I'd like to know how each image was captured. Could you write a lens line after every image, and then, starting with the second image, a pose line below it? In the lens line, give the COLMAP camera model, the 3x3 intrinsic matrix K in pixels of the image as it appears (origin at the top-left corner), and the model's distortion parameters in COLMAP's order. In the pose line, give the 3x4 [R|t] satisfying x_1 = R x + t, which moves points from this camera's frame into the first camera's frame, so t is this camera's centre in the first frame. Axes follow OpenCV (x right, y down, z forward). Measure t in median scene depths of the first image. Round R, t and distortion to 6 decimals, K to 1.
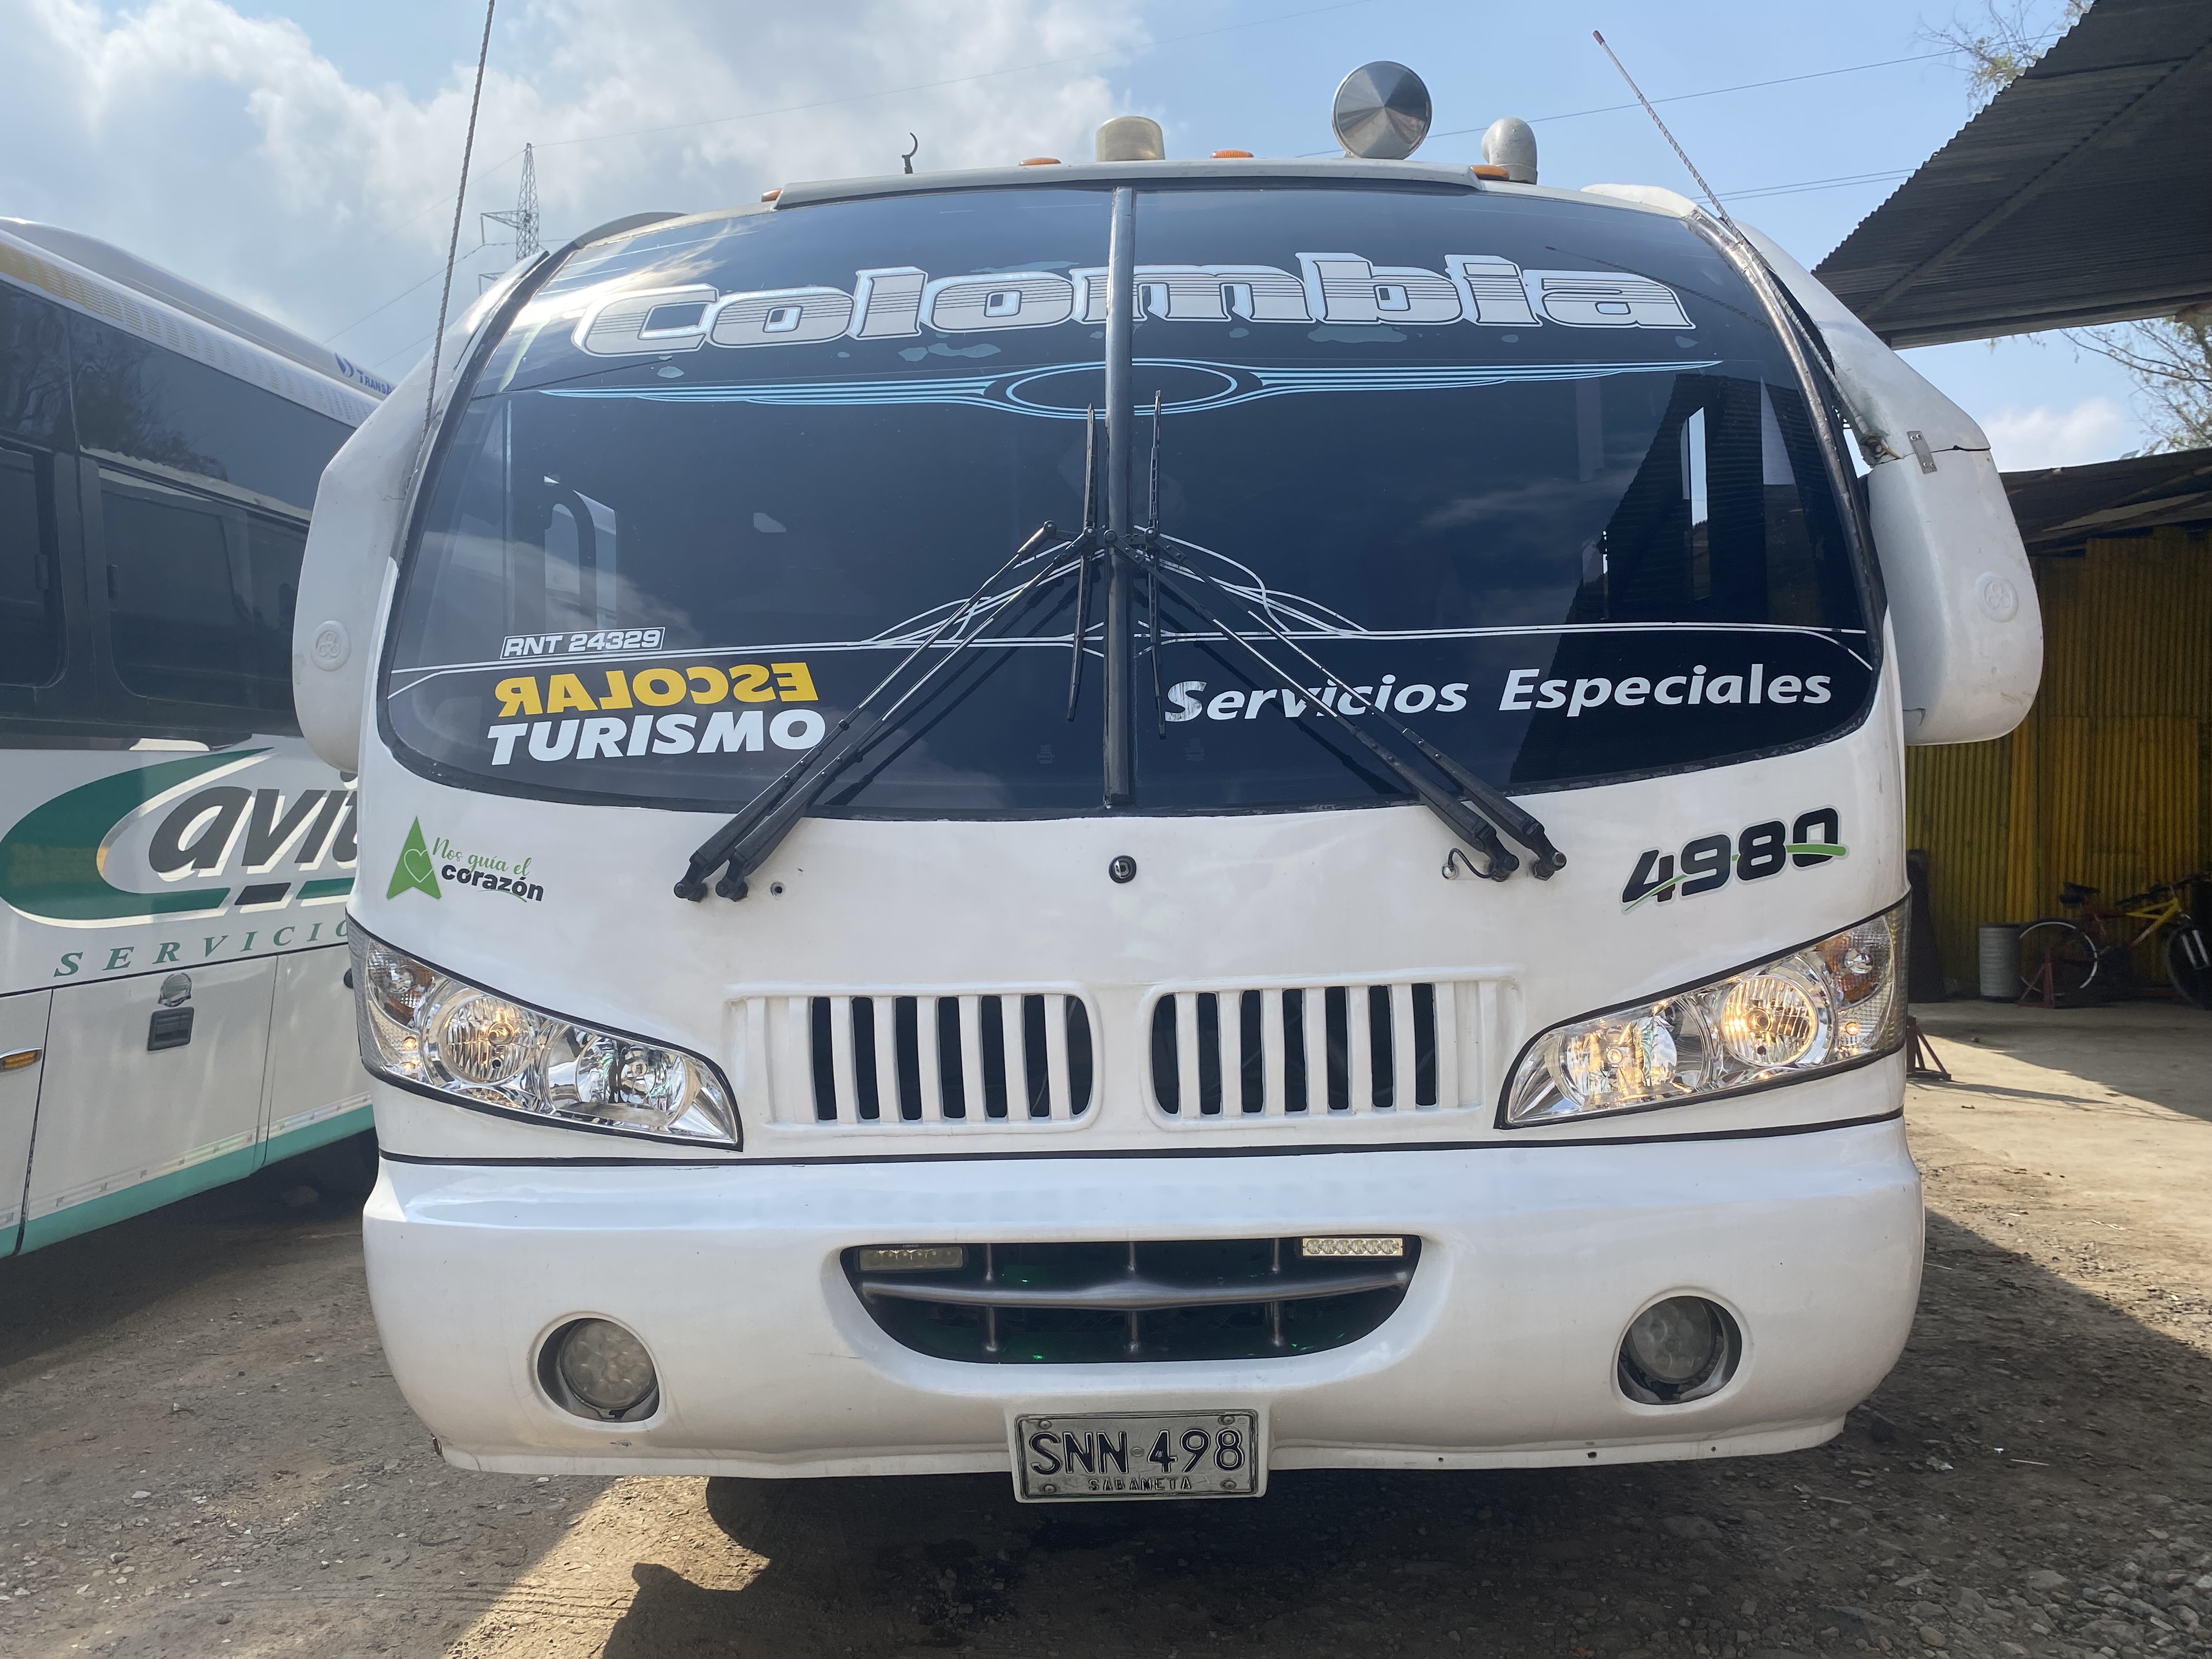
lens RADIAL K [[1496.4, 0, 990.2], [0, 1496.4, 863.6], [0, 0, 1]] dist [0.099431, -0.000498]
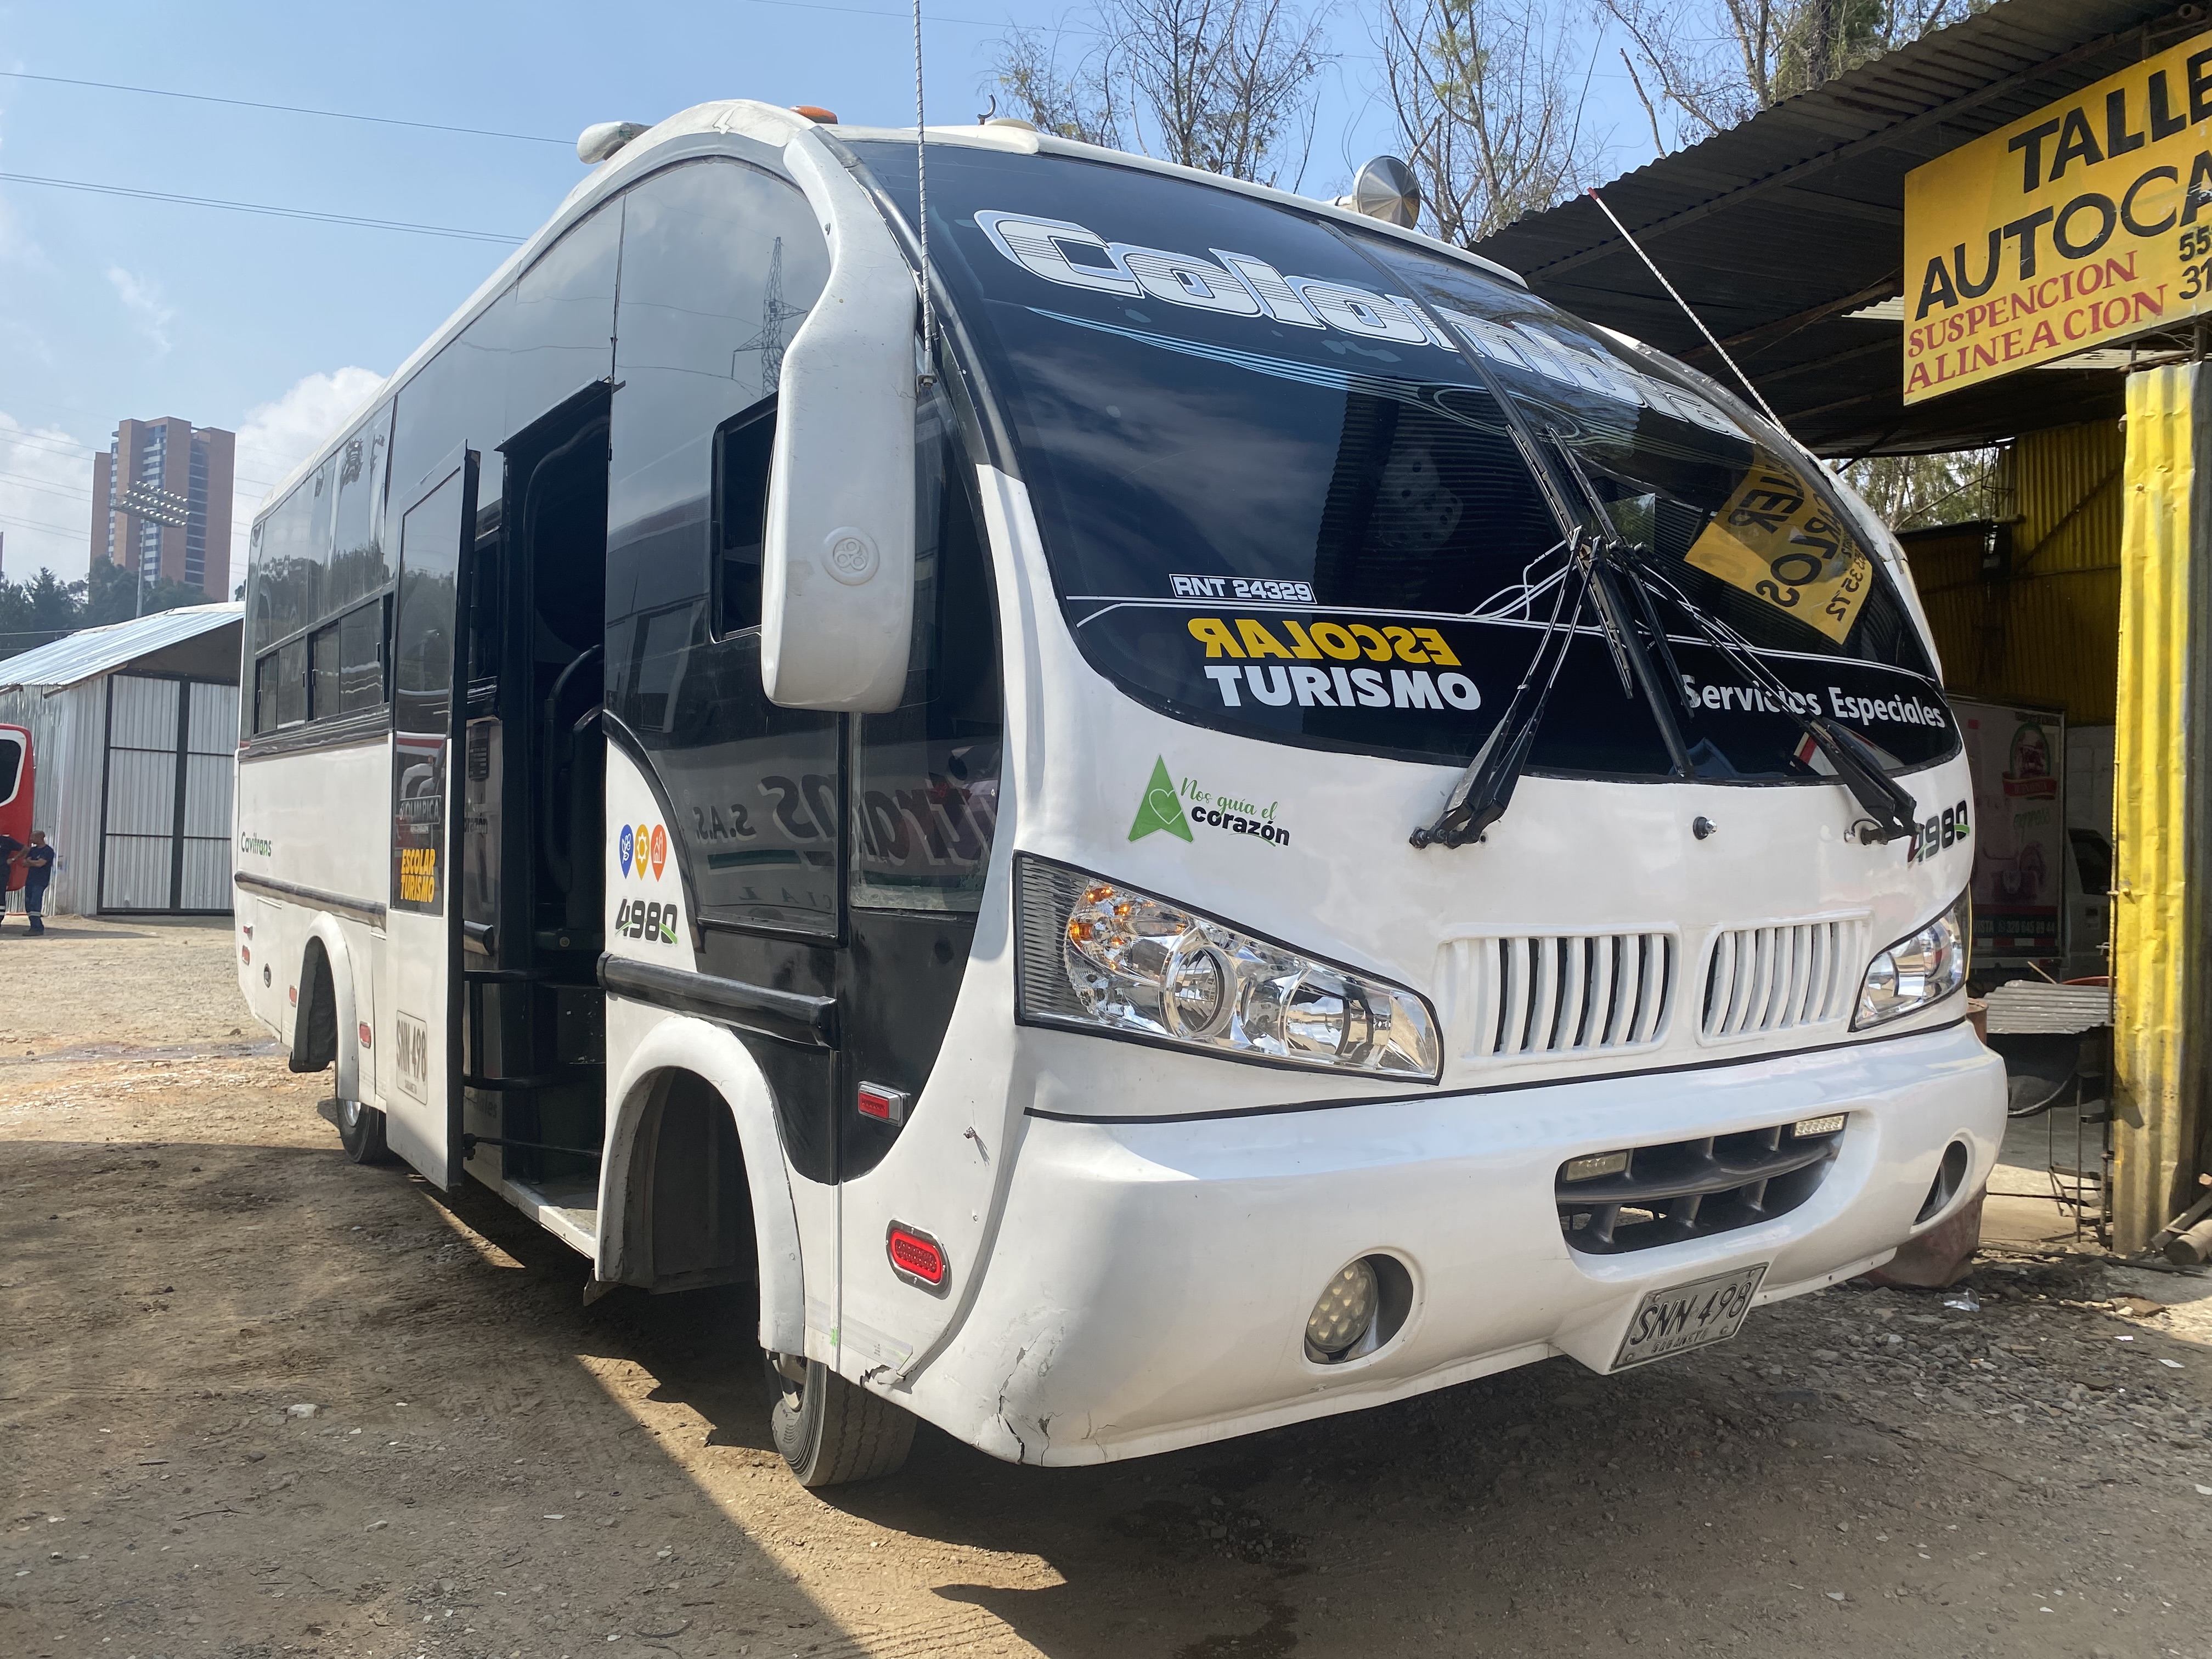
lens RADIAL K [[1673.7, 0, 1106.0], [0, 1673.7, 829.5], [0, 0, 1]] dist [0.077149, -0.136126]
pose [[0.820119, 0.026105, 0.571597, -1.032820], [-0.013309, 0.999559, -0.026553, 0.045353], [-0.572038, 0.014169, 0.820105, 0.158192]]
